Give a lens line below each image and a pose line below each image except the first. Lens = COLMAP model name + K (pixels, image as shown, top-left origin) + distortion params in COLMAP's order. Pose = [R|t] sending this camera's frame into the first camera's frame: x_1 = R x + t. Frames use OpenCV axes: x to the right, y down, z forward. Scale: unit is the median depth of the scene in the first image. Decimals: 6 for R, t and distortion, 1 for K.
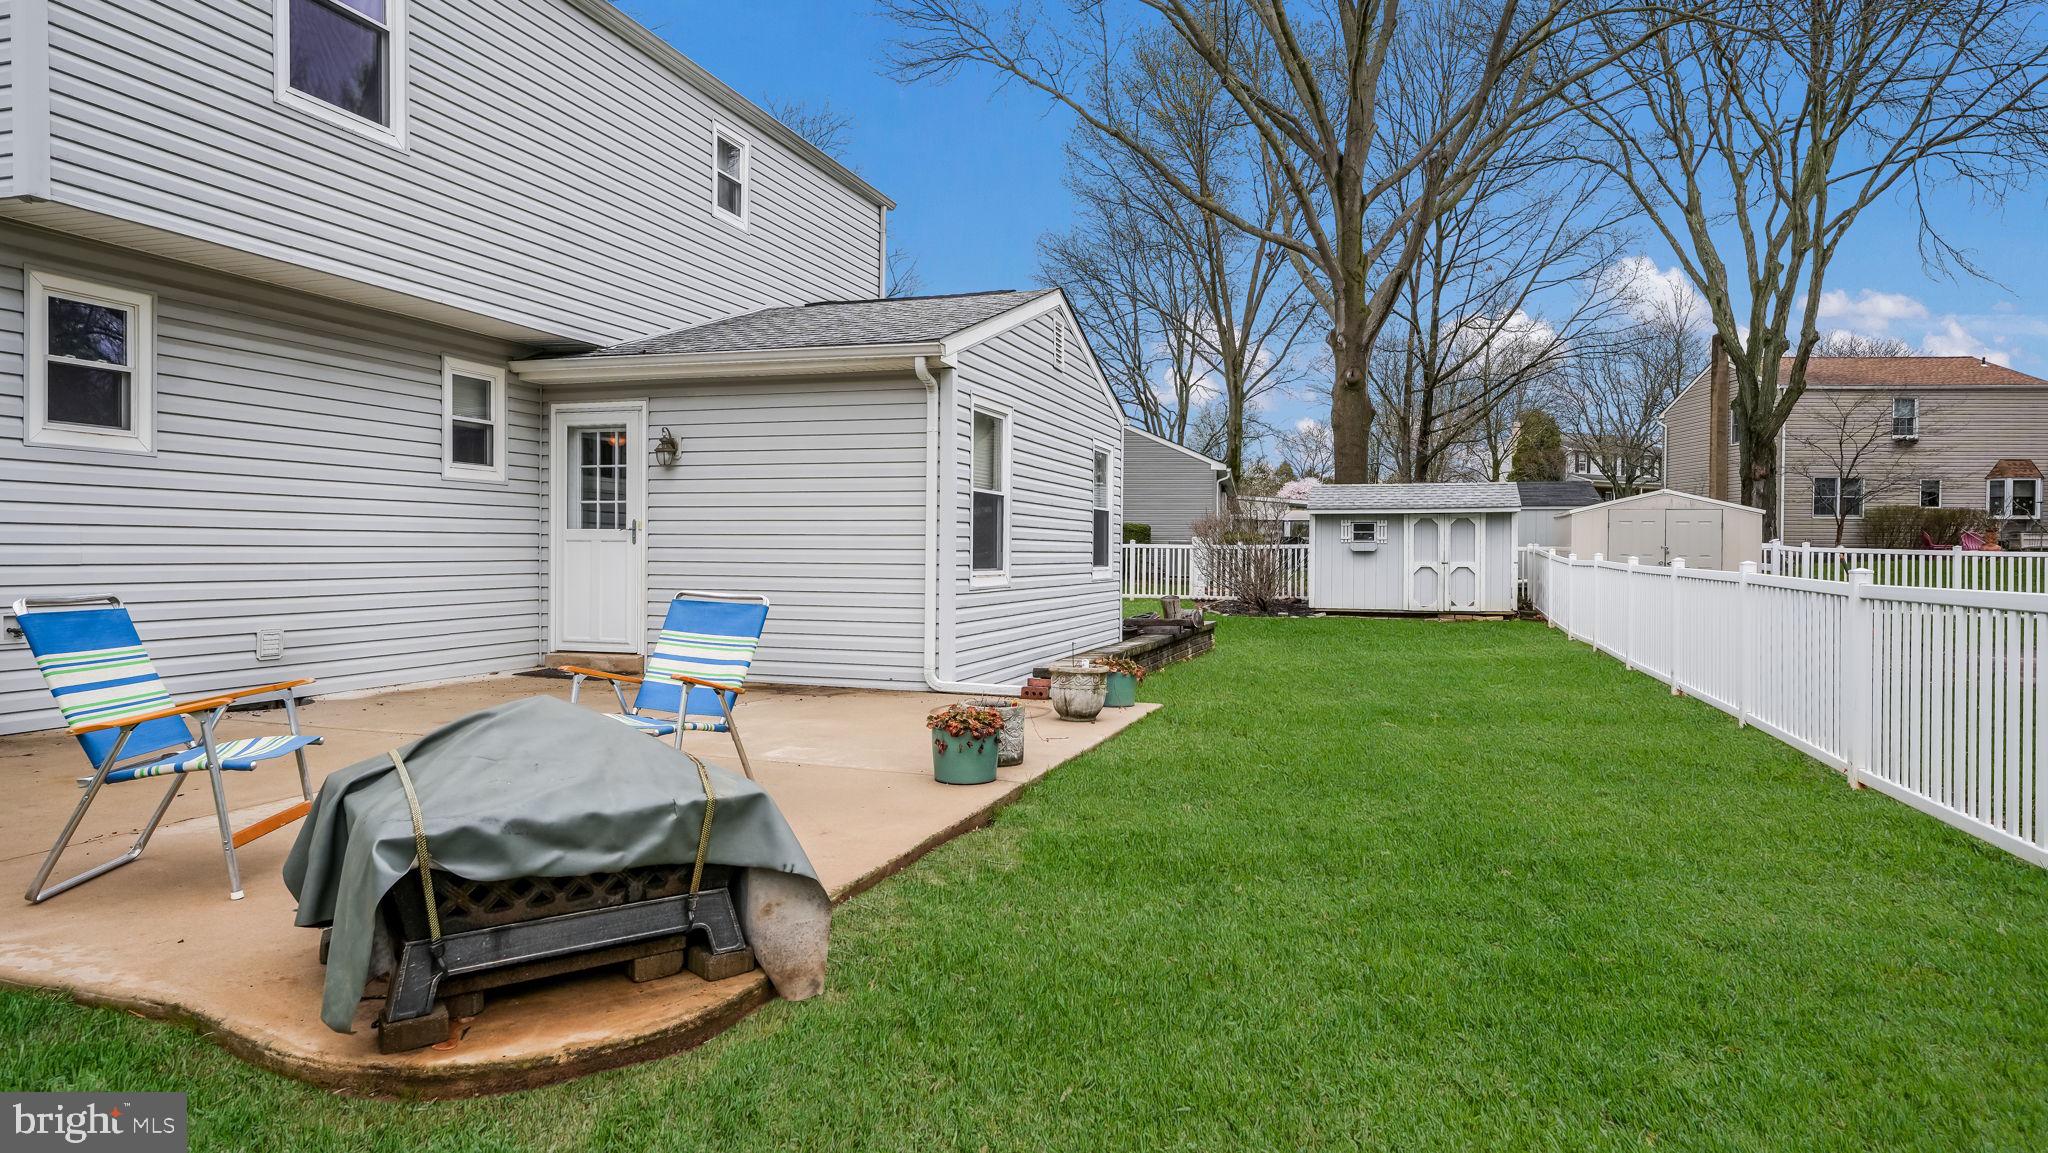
lens RADIAL K [[1301.2, 0, 1015.9], [0, 1301.2, 576.7], [0, 0, 1]] dist [0.021842, 0.000222]
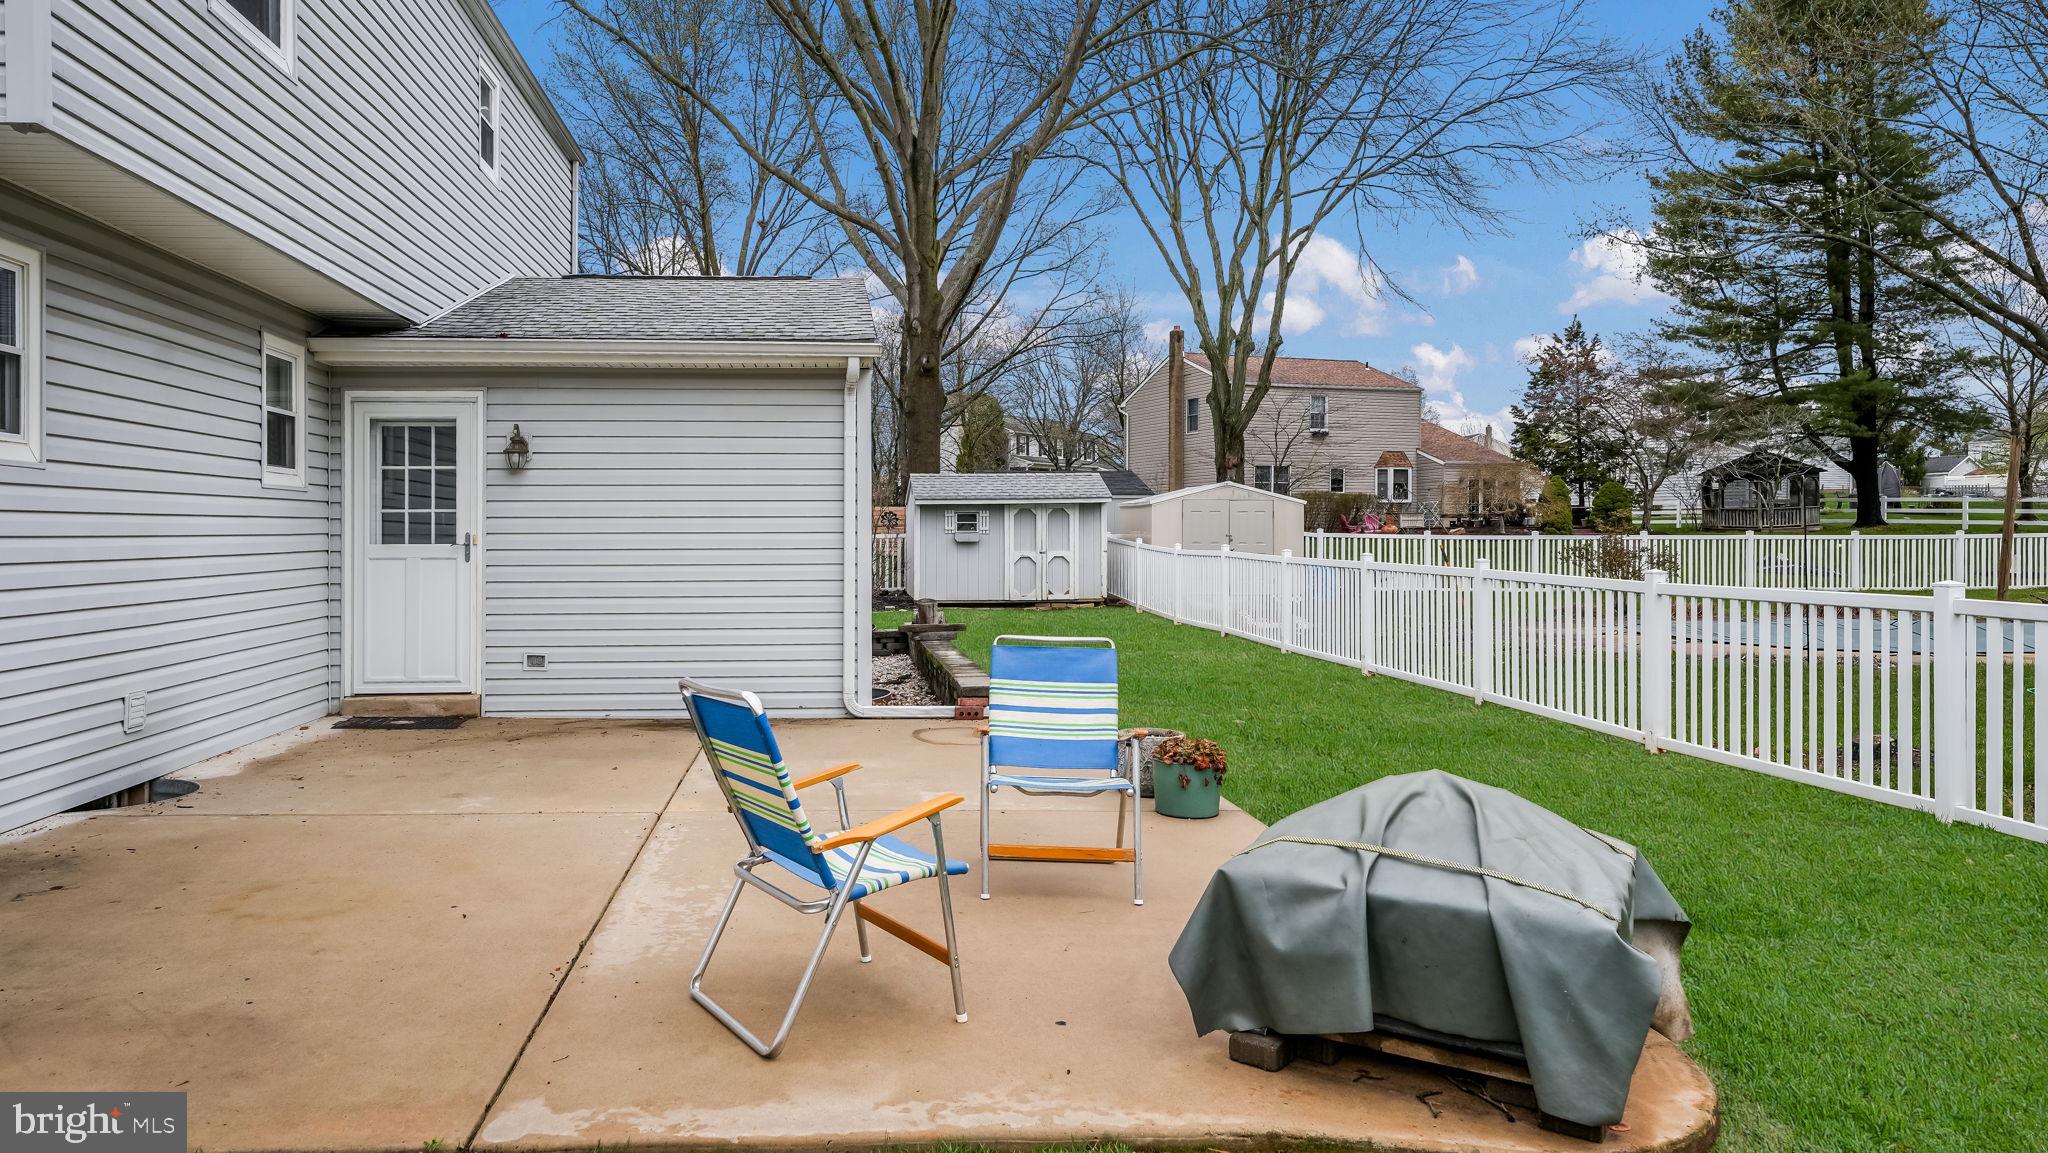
lens RADIAL K [[1382.2, 0, 1017.9], [0, 1382.2, 565.3], [0, 0, 1]] dist [0.009011, -0.005039]
pose [[0.921621, -0.018052, 0.387671, -0.107073], [0.016941, 0.999837, 0.006281, -0.007738], [-0.387721, 0.000779, 0.921776, 0.015985]]
